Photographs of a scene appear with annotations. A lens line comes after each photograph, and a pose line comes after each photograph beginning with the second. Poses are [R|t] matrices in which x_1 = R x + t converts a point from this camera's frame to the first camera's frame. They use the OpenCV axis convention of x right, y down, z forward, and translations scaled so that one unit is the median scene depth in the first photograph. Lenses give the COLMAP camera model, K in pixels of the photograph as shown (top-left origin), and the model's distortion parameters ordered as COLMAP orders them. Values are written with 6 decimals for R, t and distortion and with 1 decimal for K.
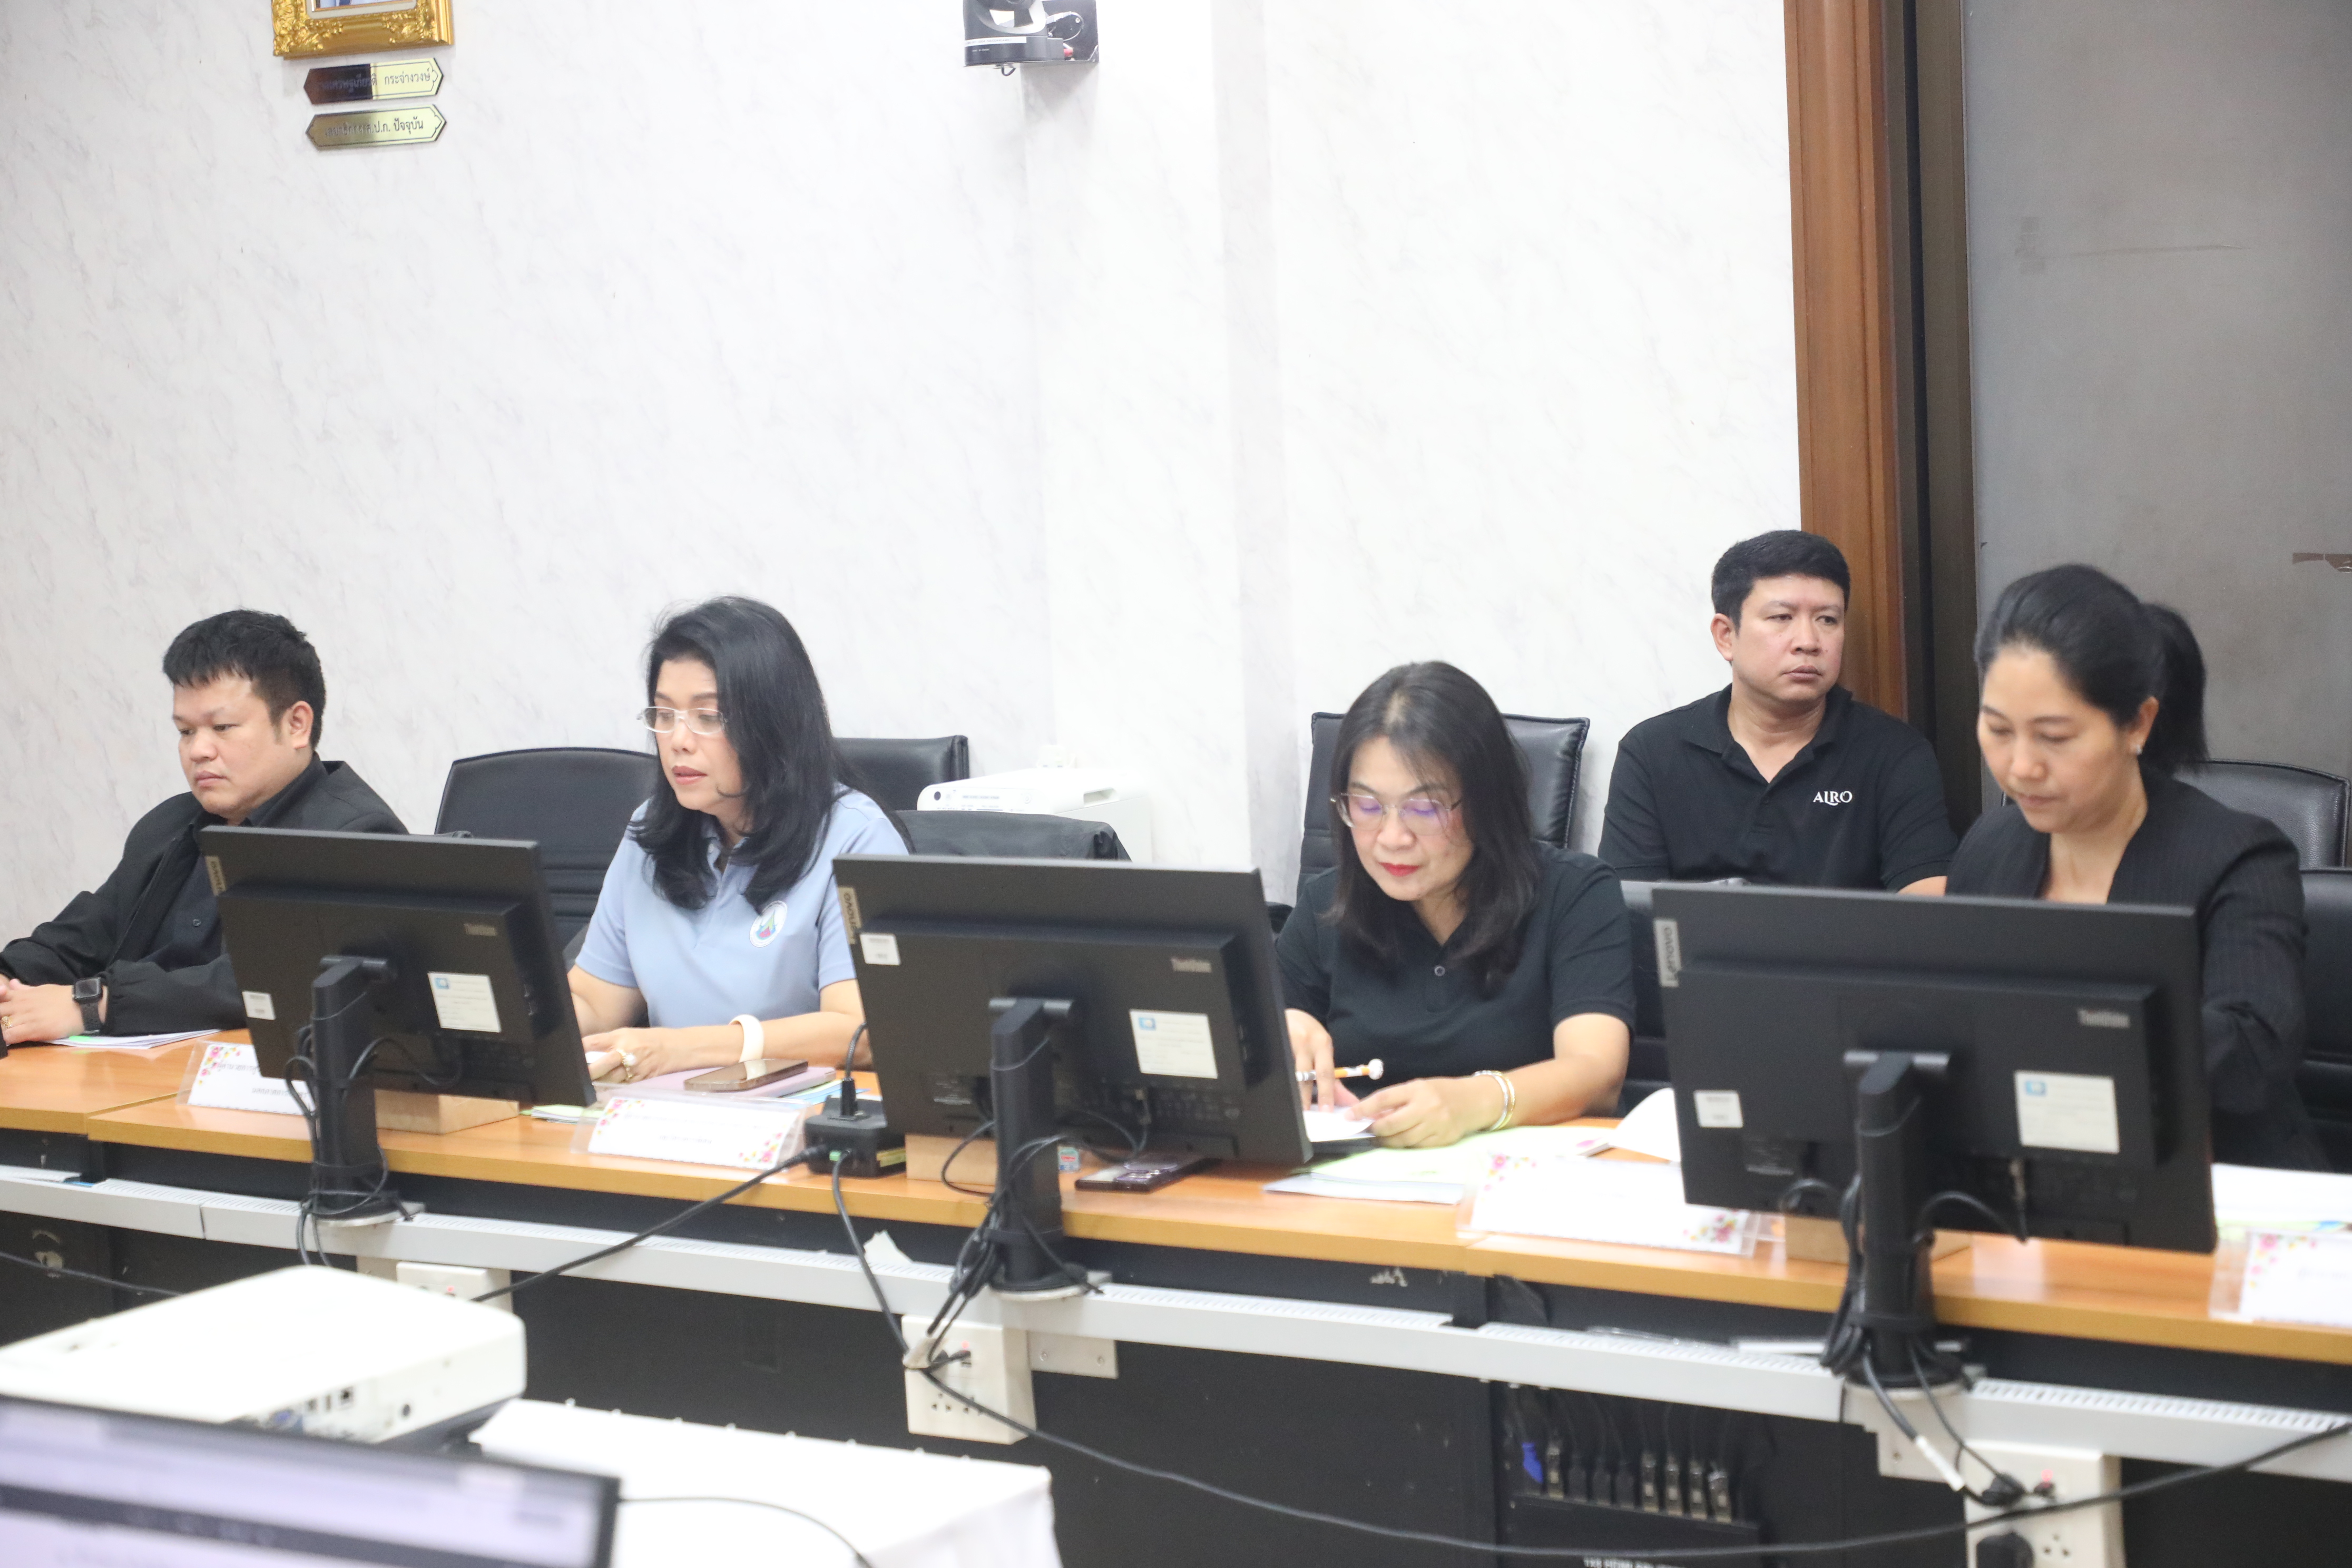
lens RADIAL K [[4437.1, 0, 1176.0], [0, 4437.1, 784.0], [0, 0, 1]] dist [0.003907, 0.138237]
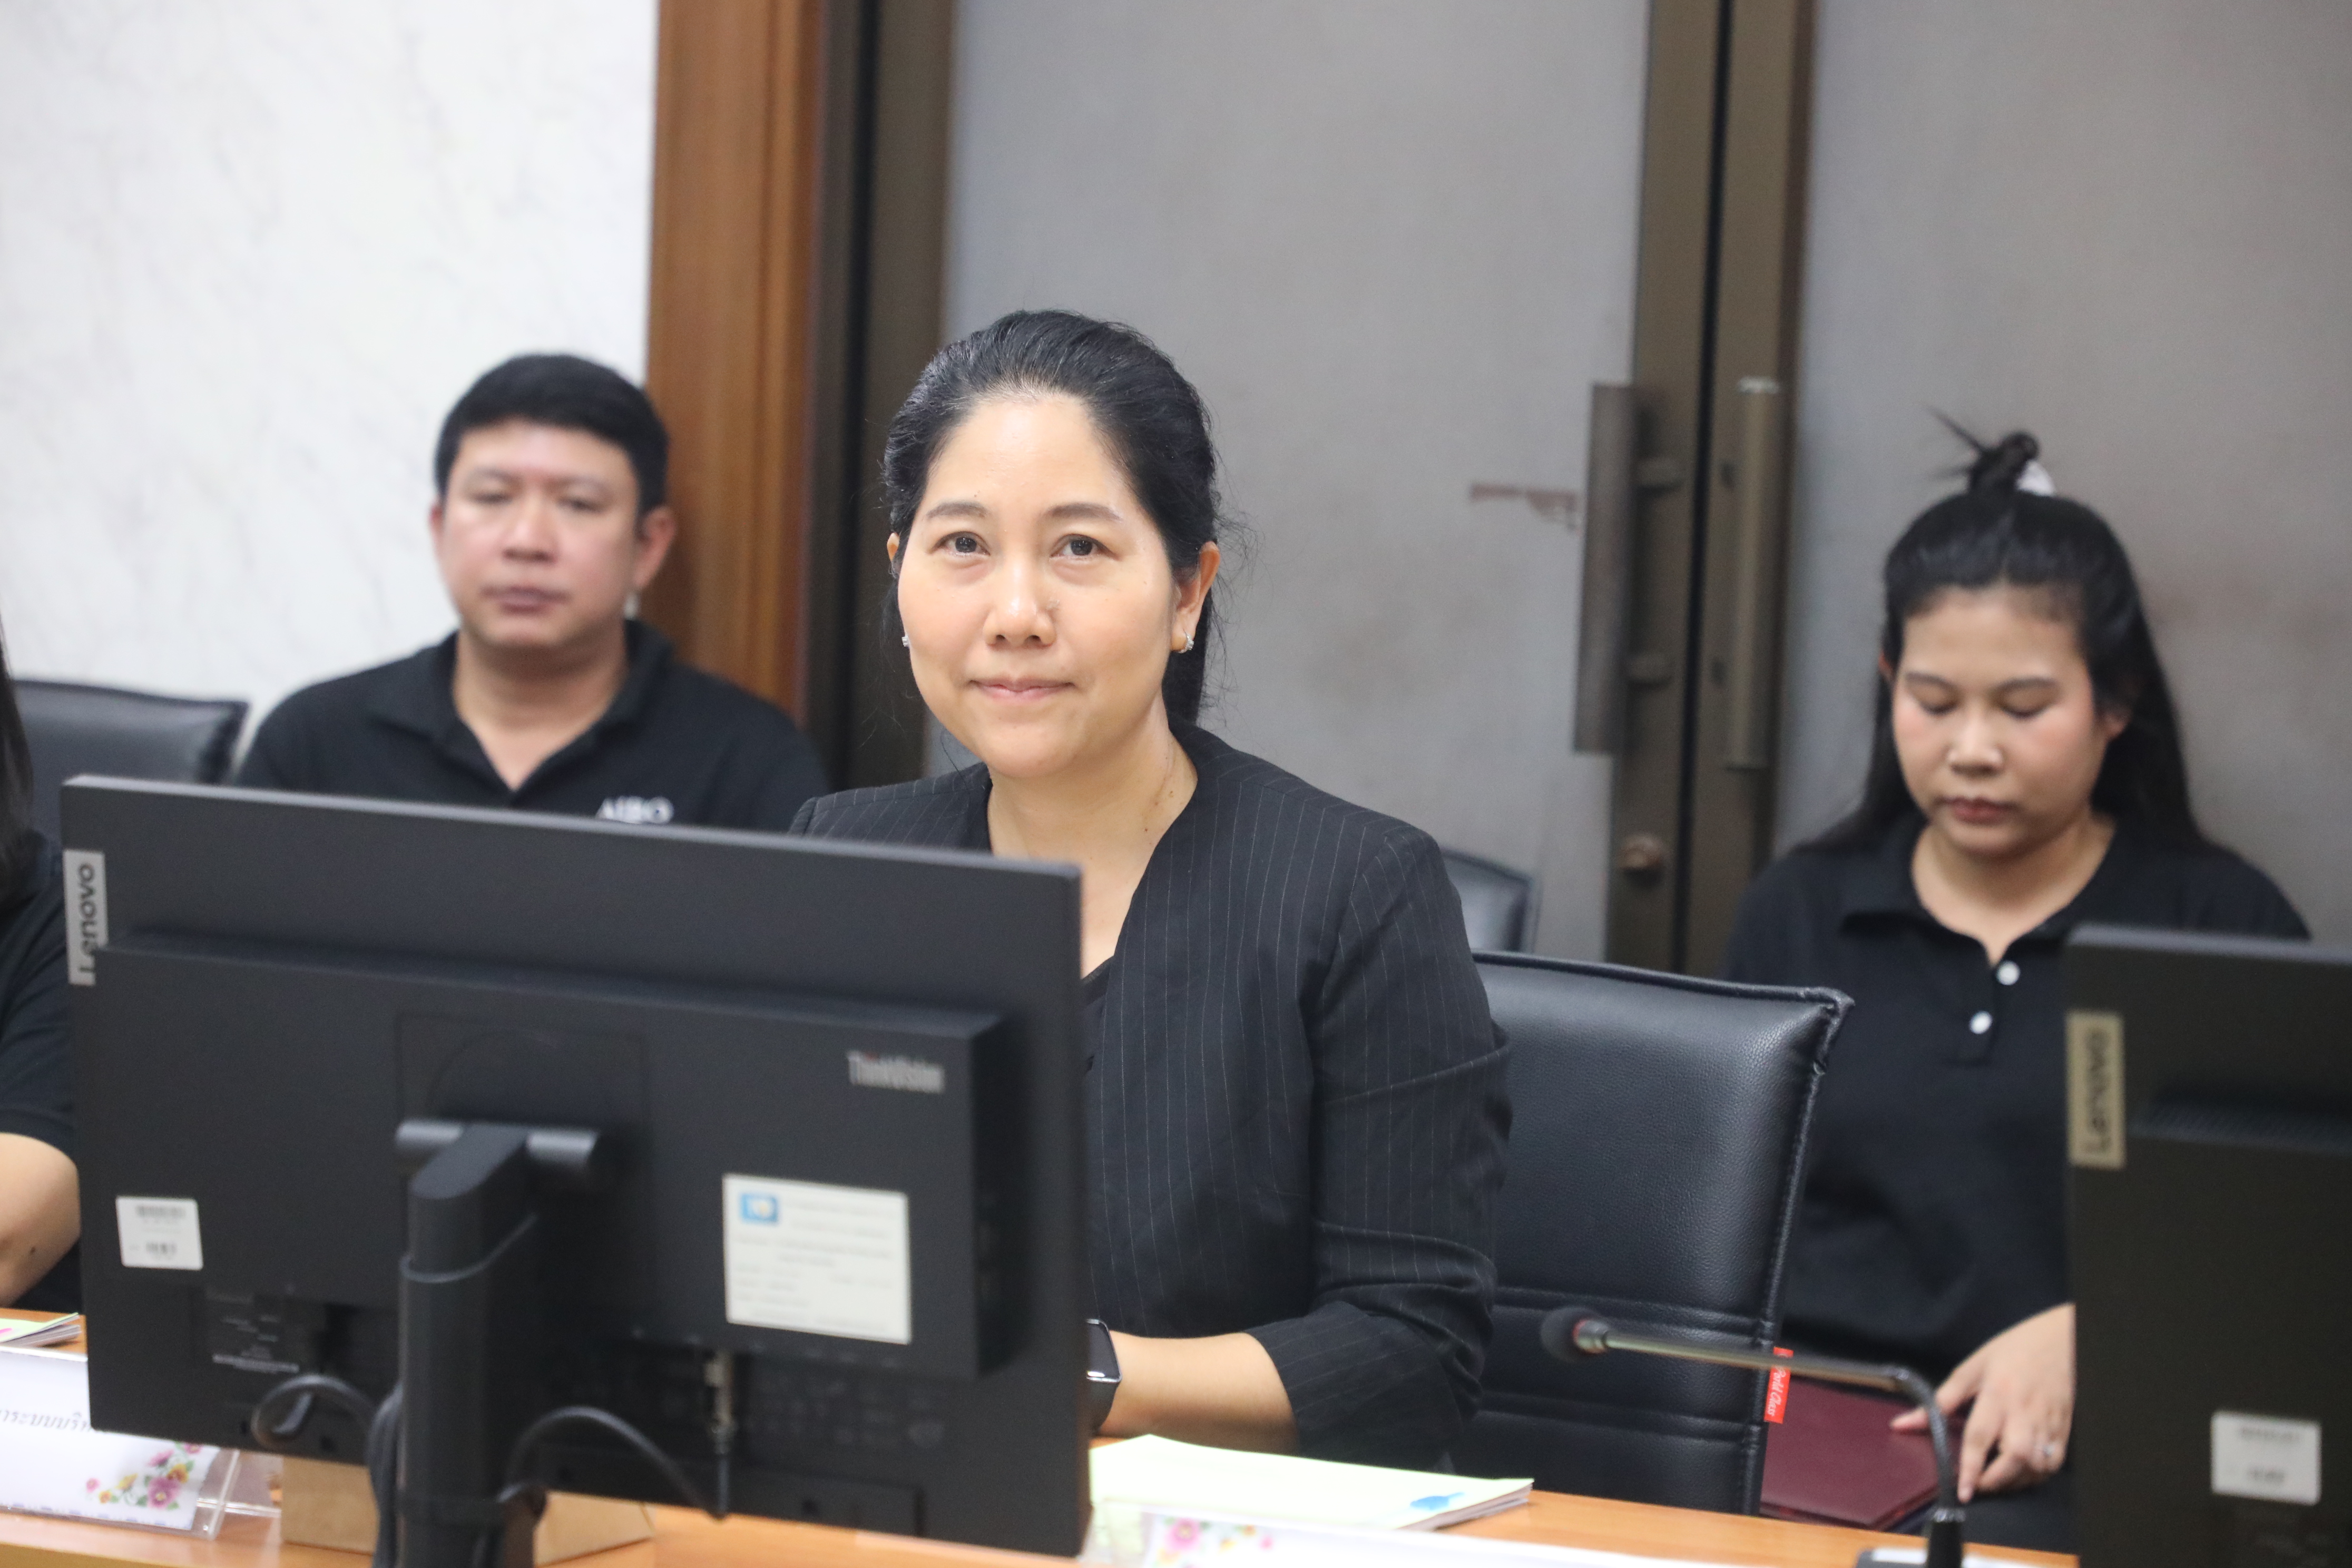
lens RADIAL K [[6866.0, 0, 1176.0], [0, 6866.0, 784.0], [0, 0, 1]] dist [0.013444, 1.084818]
pose [[0.981074, 0.078424, 0.177038, 0.085214], [-0.070441, 0.996214, -0.050945, 0.049458], [-0.180364, 0.037510, 0.982885, 0.193147]]
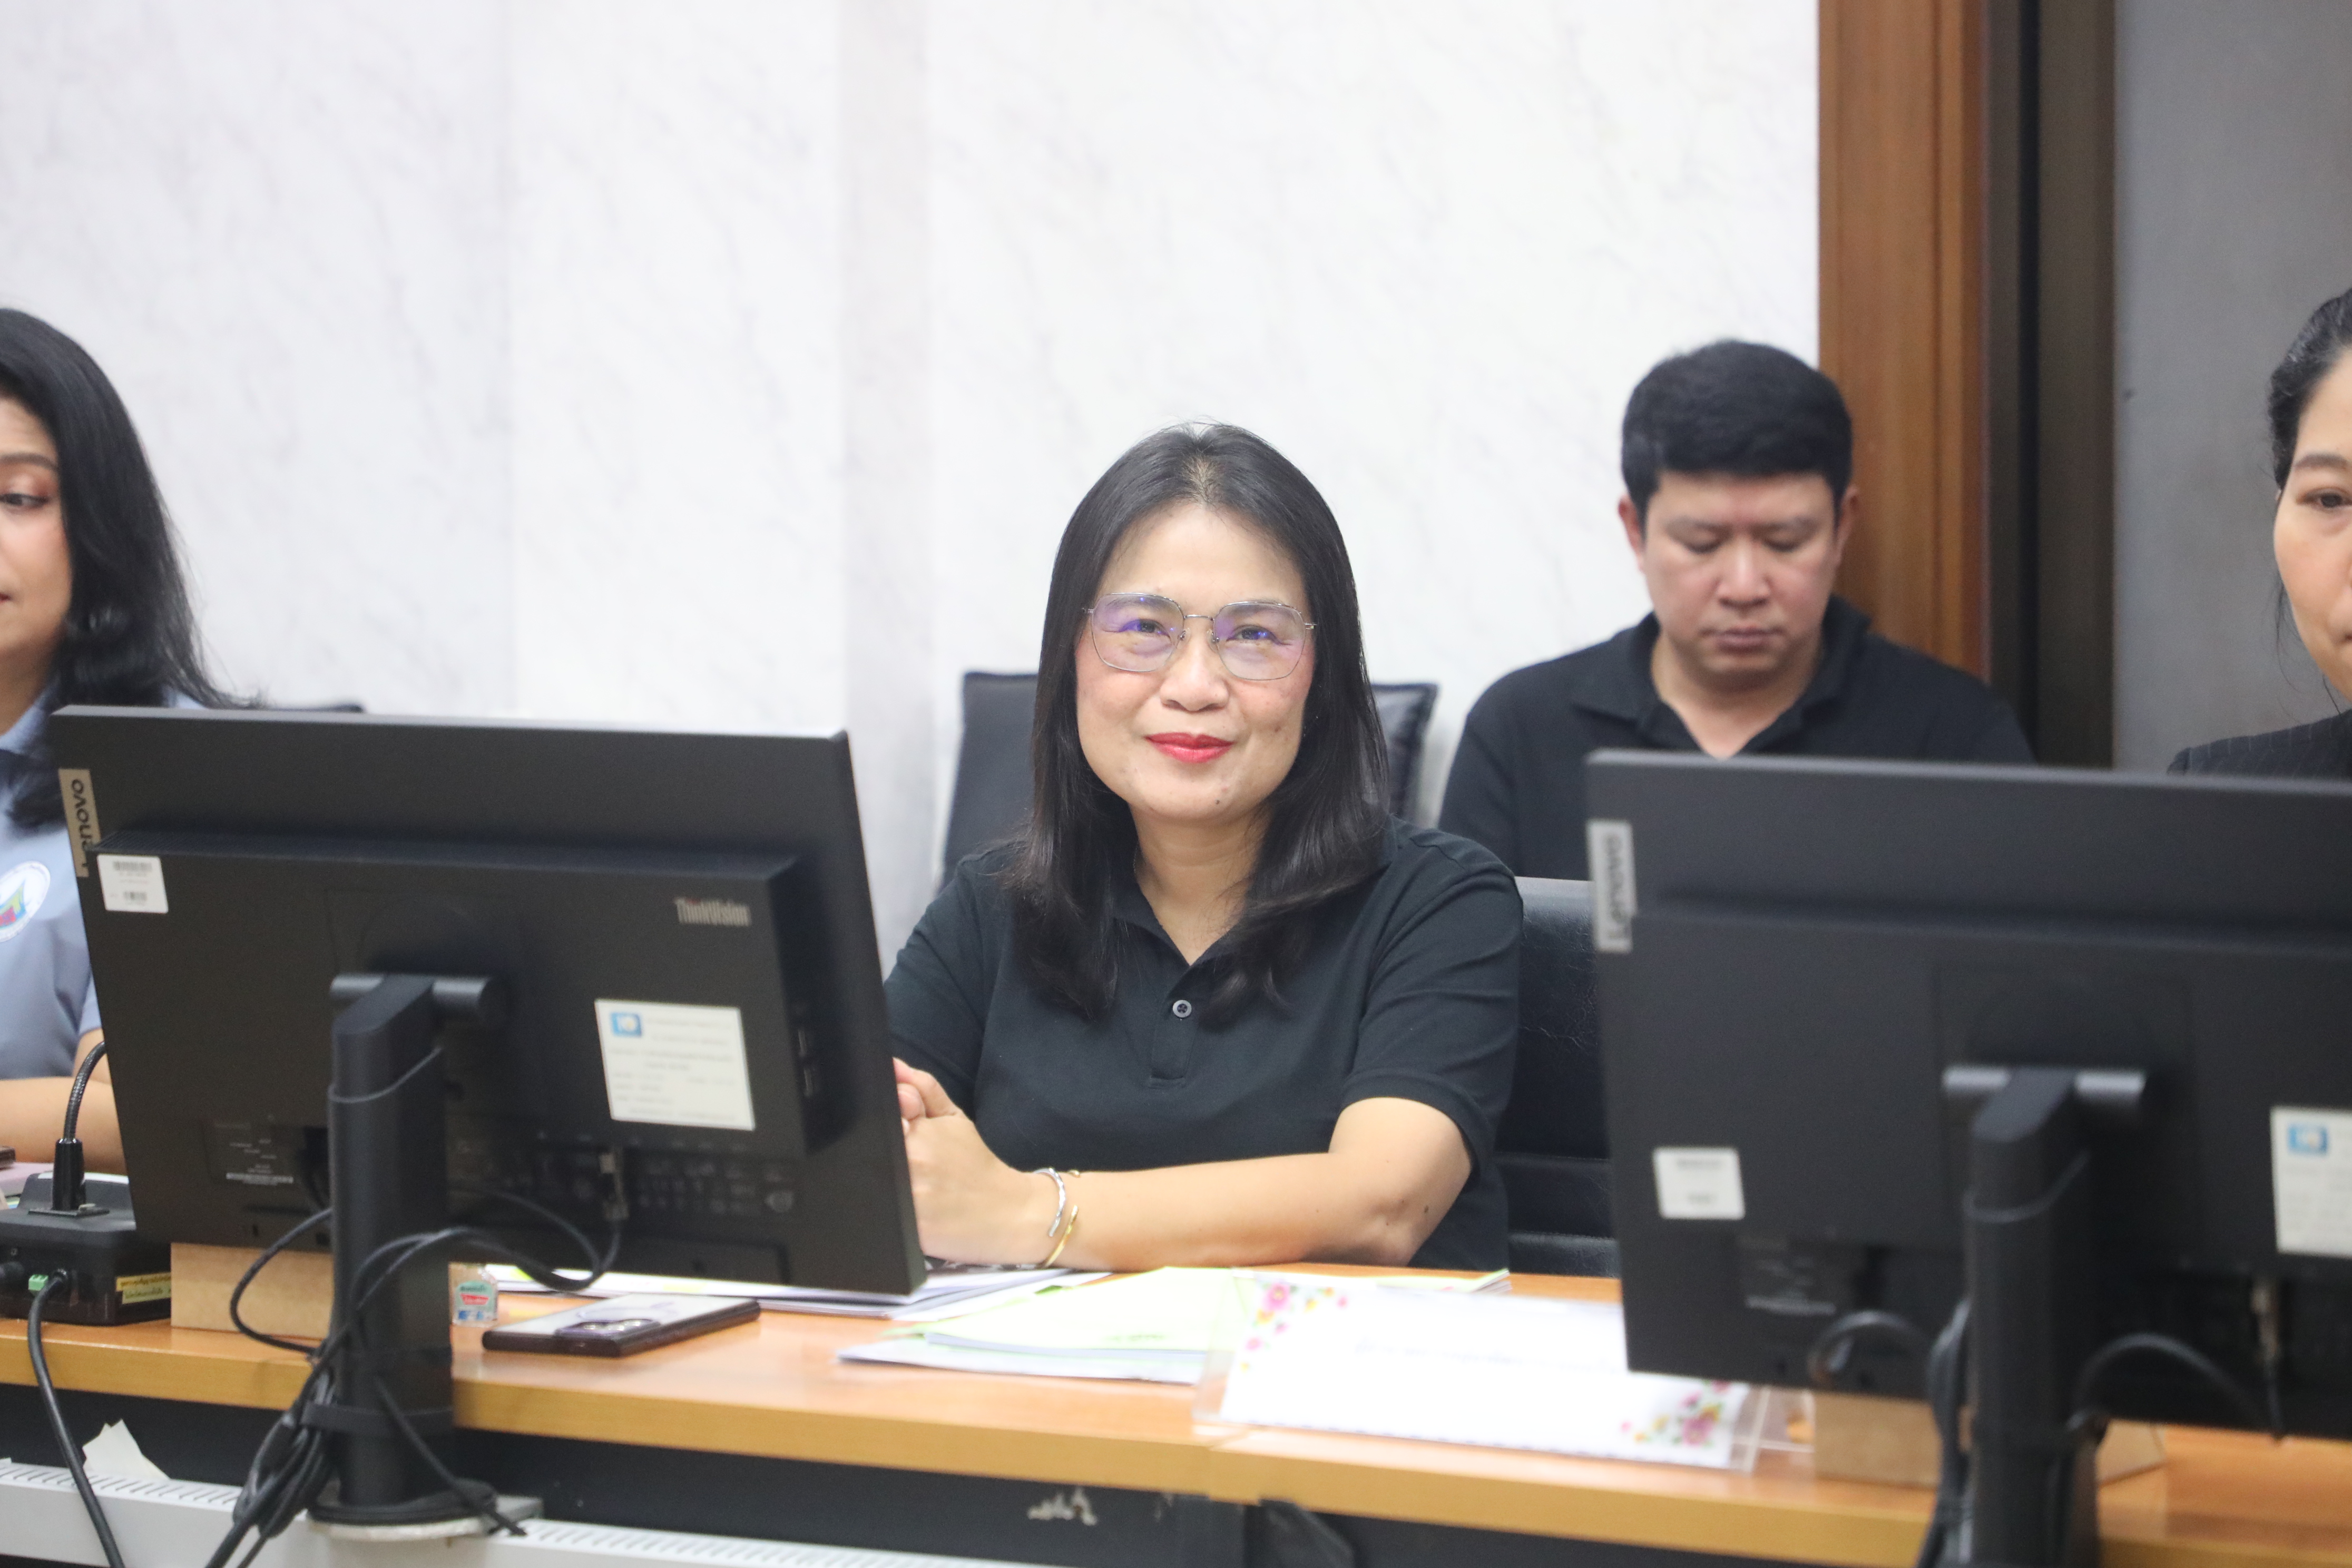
lens RADIAL K [[6866.0, 0, 1176.0], [0, 6866.0, 784.0], [0, 0, 1]] dist [0.013444, 1.084818]
pose [[0.997455, 0.037813, 0.060449, 0.008313], [-0.035386, 0.998543, -0.040740, 0.055943], [-0.061901, 0.038497, 0.997340, 0.171275]]
